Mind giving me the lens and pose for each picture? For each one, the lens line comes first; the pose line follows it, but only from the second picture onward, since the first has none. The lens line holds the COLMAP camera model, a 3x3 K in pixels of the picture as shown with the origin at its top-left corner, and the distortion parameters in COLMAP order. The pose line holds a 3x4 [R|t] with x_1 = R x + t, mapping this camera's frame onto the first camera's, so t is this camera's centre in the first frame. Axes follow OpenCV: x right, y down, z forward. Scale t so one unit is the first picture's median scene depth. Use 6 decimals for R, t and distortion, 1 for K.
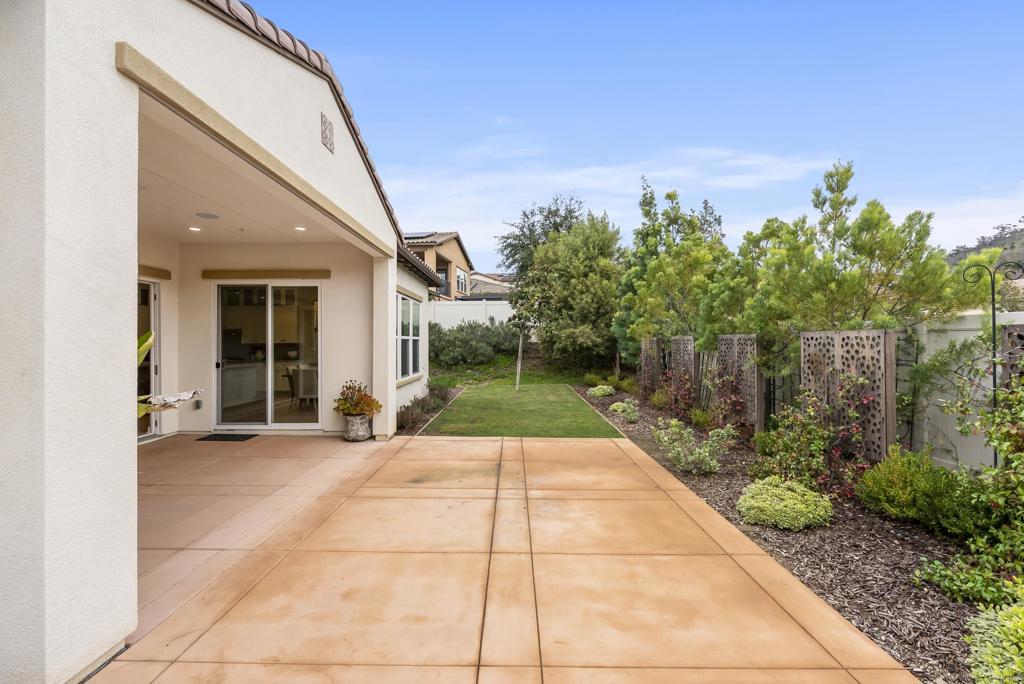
lens RADIAL K [[467.5, 0, 503.3], [0, 467.5, 337.3], [0, 0, 1]] dist [-0.004079, 0.001904]
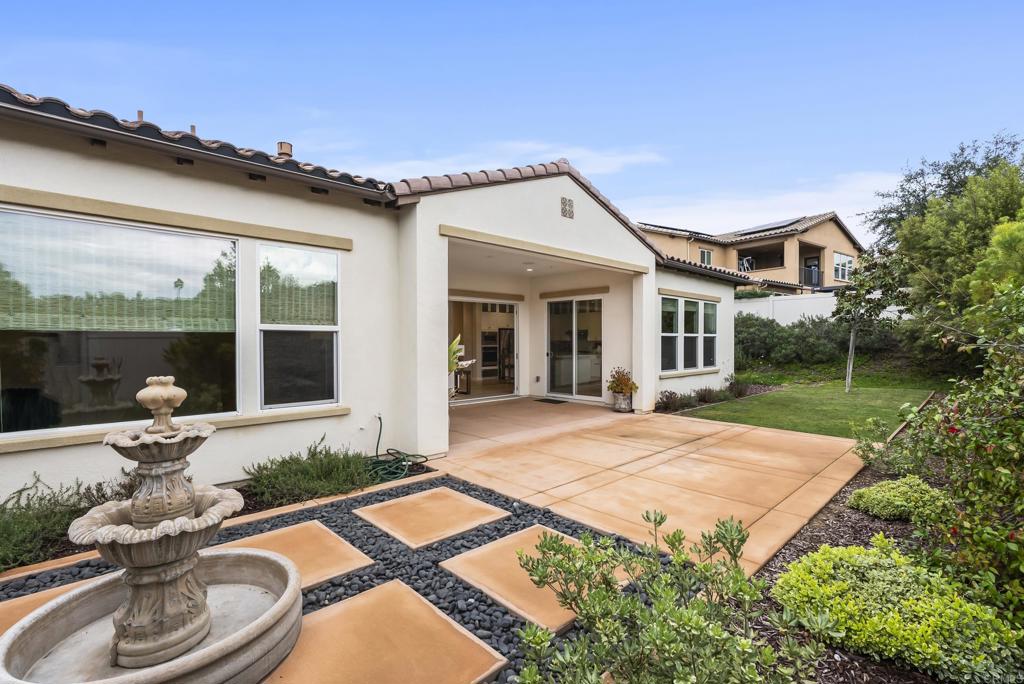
lens RADIAL K [[467.5, 0, 493.1], [0, 467.5, 337.3], [0, 0, 1]] dist [-0.004079, 0.001904]
pose [[0.670624, -0.007089, -0.741763, 0.357982], [0.010426, 0.999946, -0.000130, 0.001457], [0.741724, -0.007647, 0.670662, -0.147120]]
